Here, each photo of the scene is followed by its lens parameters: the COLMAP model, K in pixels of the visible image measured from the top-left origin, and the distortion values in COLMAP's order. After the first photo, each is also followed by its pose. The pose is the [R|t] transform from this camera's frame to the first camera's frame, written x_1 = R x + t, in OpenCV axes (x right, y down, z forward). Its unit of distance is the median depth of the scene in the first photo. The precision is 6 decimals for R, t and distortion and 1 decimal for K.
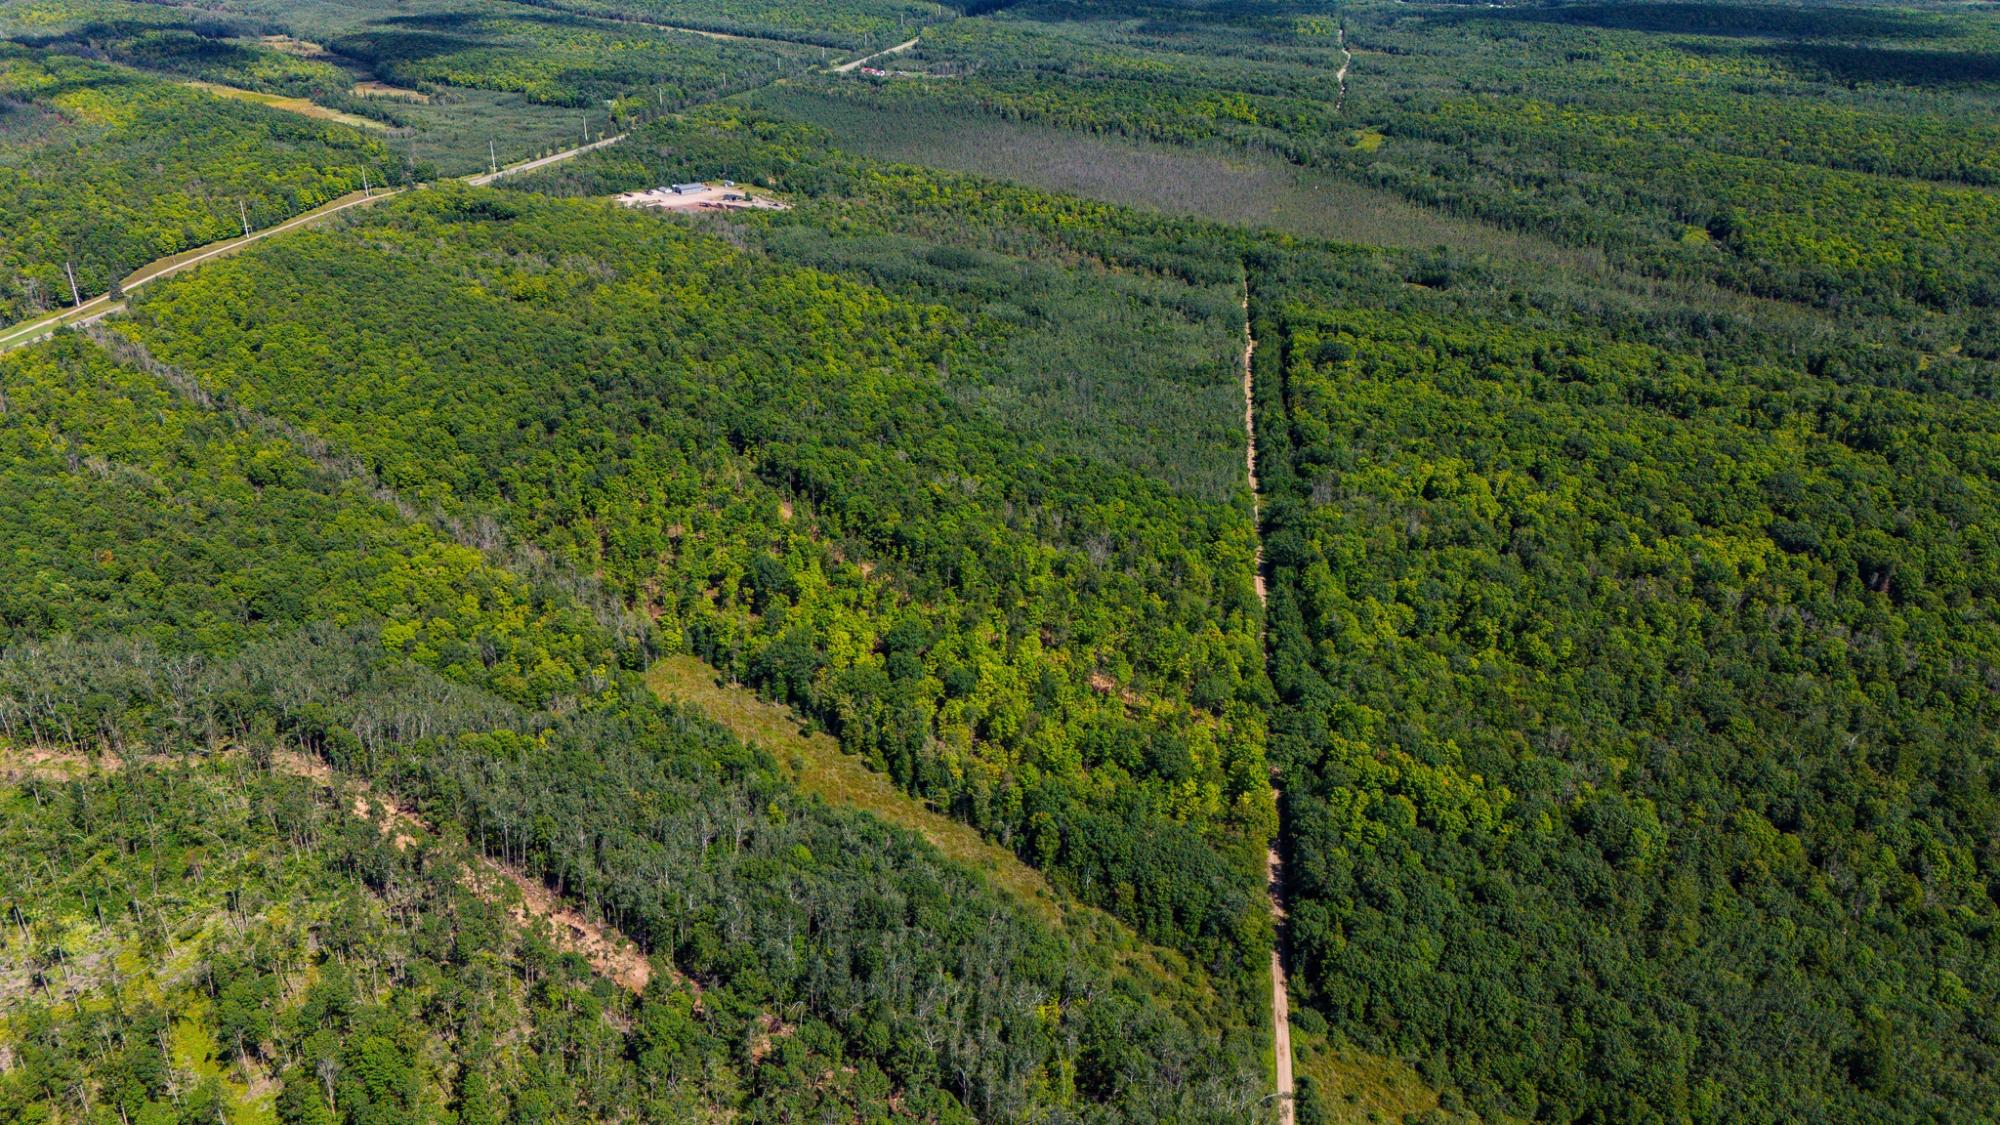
lens RADIAL K [[1458.9, 0, 1000.0], [0, 1458.9, 562.5], [0, 0, 1]] dist [0.063209, -0.060485]
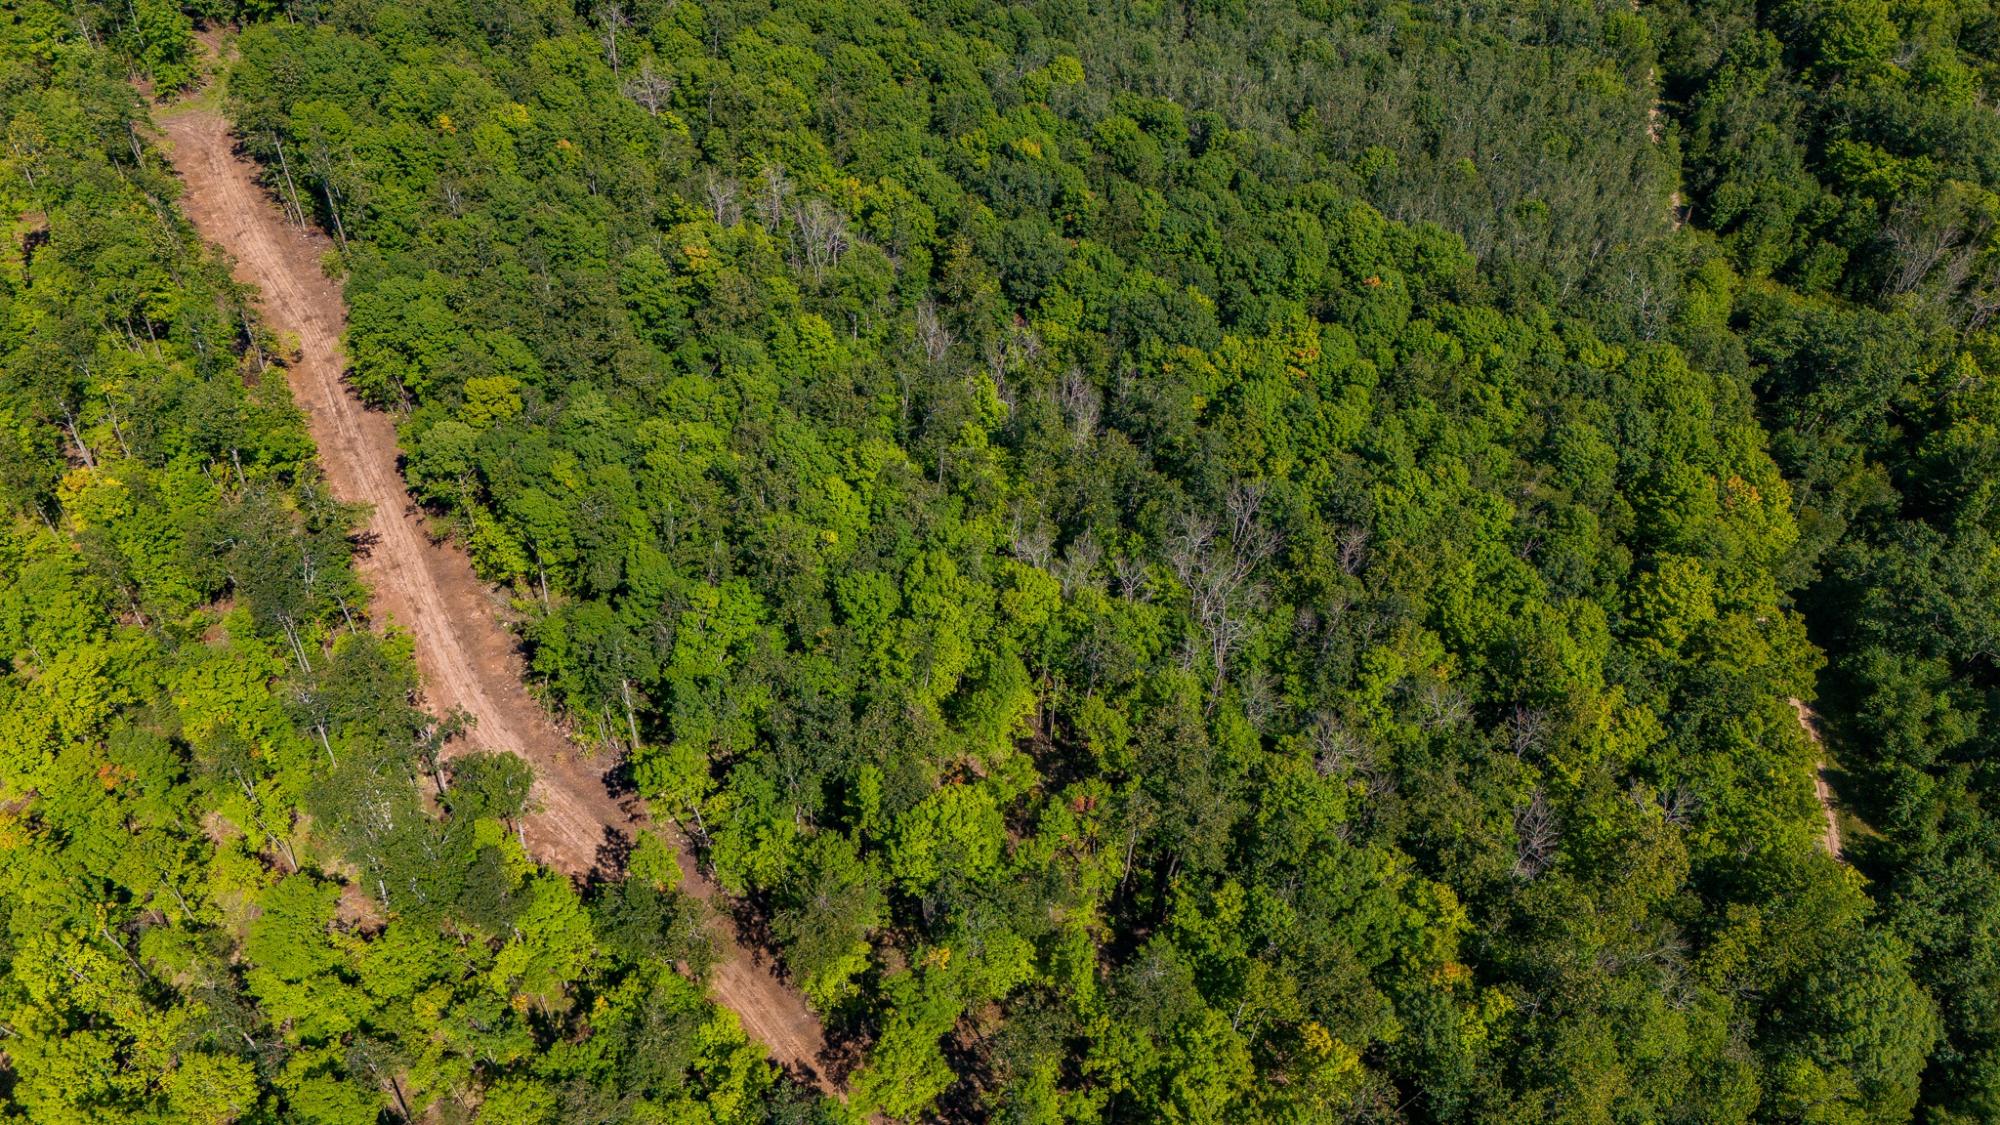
lens RADIAL K [[1458.9, 0, 1000.0], [0, 1458.9, 562.5], [0, 0, 1]] dist [0.063209, -0.060485]
pose [[0.997046, 0.060313, -0.047558, 0.031539], [-0.040282, 0.937806, 0.344814, -0.080876], [0.065397, -0.341880, 0.937465, 0.585030]]
